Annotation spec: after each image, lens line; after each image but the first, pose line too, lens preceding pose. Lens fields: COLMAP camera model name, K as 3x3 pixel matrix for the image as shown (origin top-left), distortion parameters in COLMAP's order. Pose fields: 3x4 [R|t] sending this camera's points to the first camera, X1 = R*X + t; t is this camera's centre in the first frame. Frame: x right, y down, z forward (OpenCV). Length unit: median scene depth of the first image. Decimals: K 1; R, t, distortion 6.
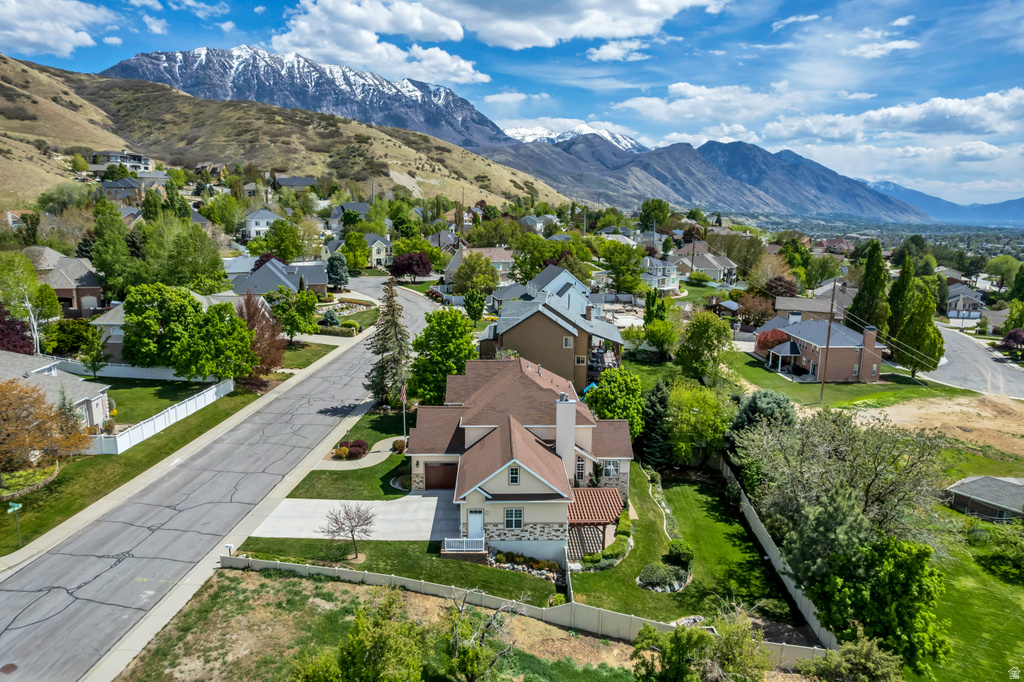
lens RADIAL K [[653.5, 0, 516.1], [0, 653.5, 337.3], [0, 0, 1]] dist [-0.079921, 0.072444]
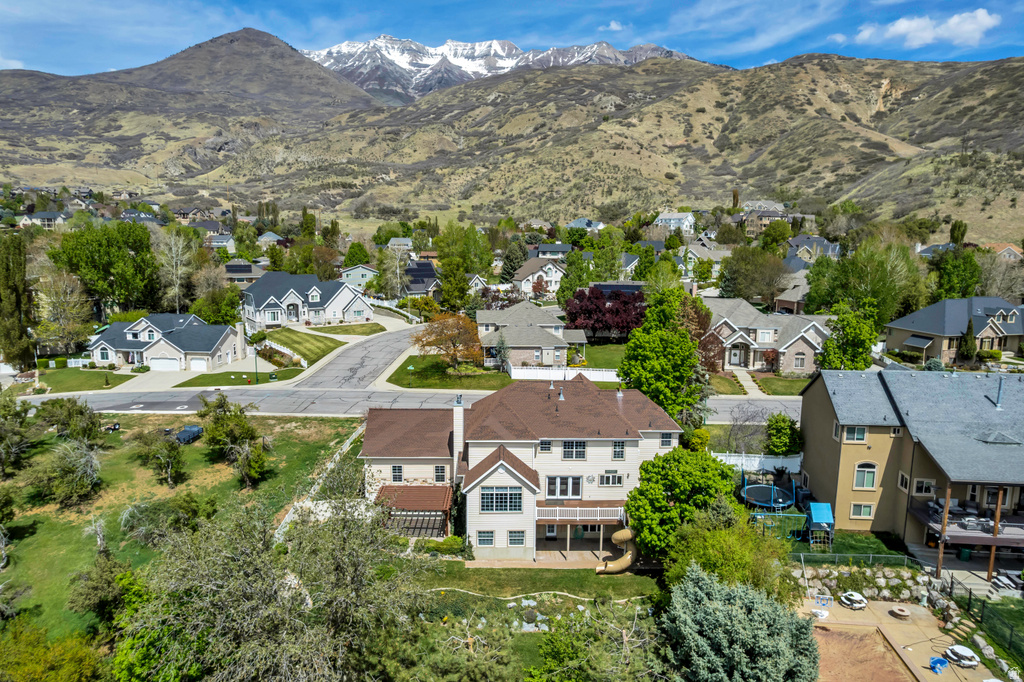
lens RADIAL K [[653.5, 0, 516.9], [0, 653.5, 338.4], [0, 0, 1]] dist [-0.079921, 0.072444]
pose [[-0.006755, 0.142477, -0.989775, 0.723031], [-0.203527, 0.968884, 0.140859, -0.108676], [0.979046, 0.202397, 0.022453, 0.713782]]
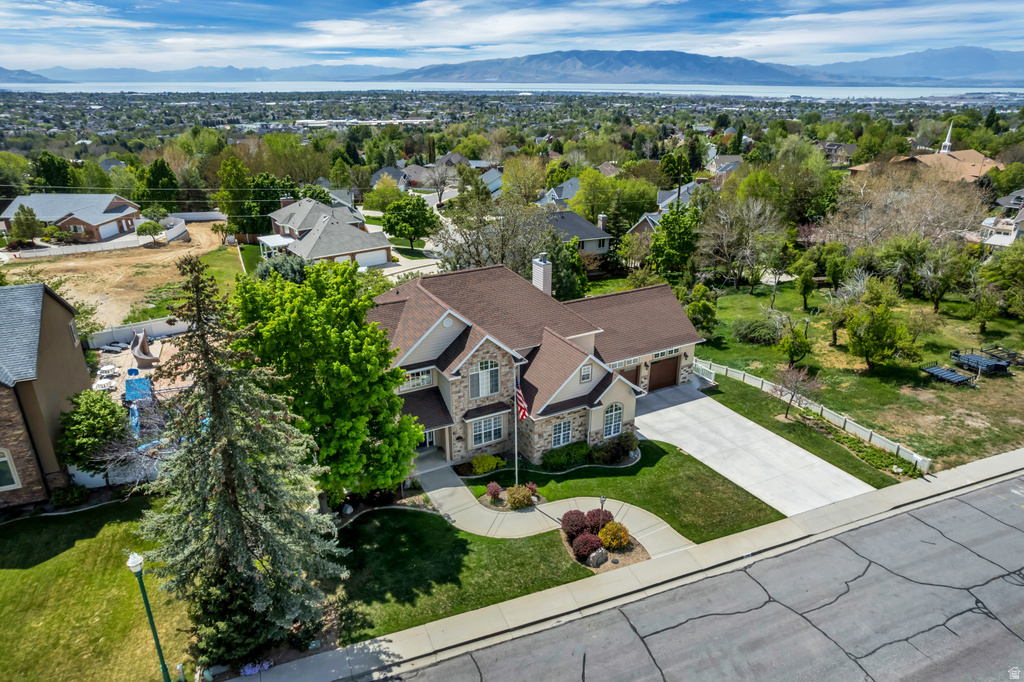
lens RADIAL K [[653.5, 0, 516.7], [0, 653.5, 340.9], [0, 0, 1]] dist [-0.079921, 0.072444]
pose [[-0.448908, -0.349832, 0.822252, -0.468511], [0.165352, 0.871768, 0.461172, -0.154811], [-0.878146, 0.342985, -0.333498, 0.934792]]
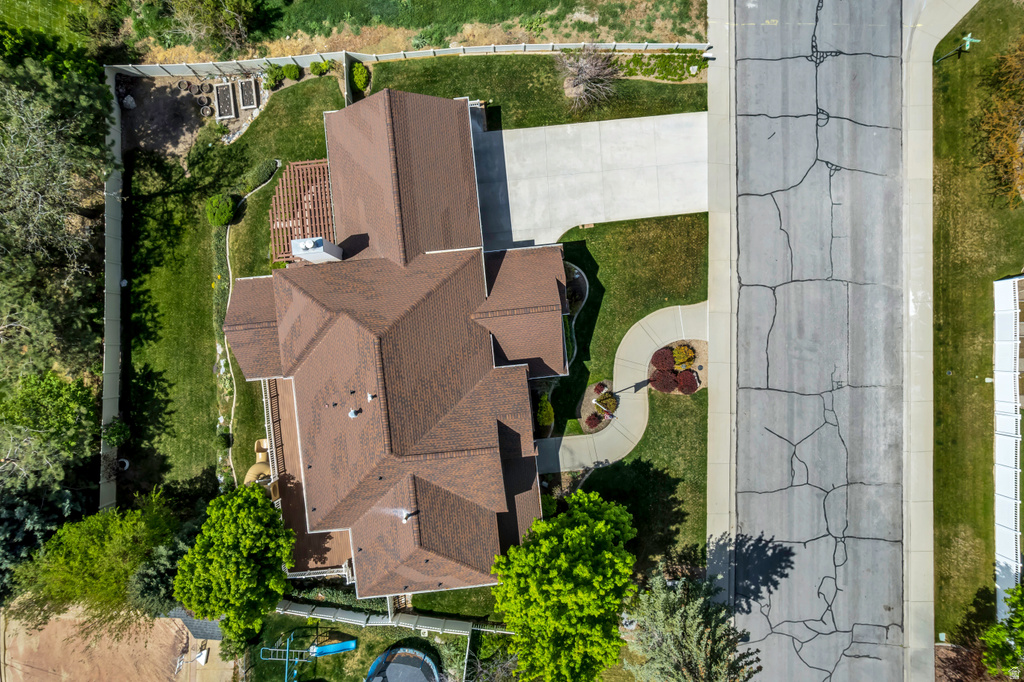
lens RADIAL K [[653.5, 0, 516.7], [0, 653.5, 341.4], [0, 0, 1]] dist [-0.079921, 0.072444]
pose [[-0.997544, 0.066738, -0.021250, -0.069618], [-0.033338, -0.185605, 0.982059, -0.360884], [0.061597, 0.980355, 0.187374, 0.673752]]
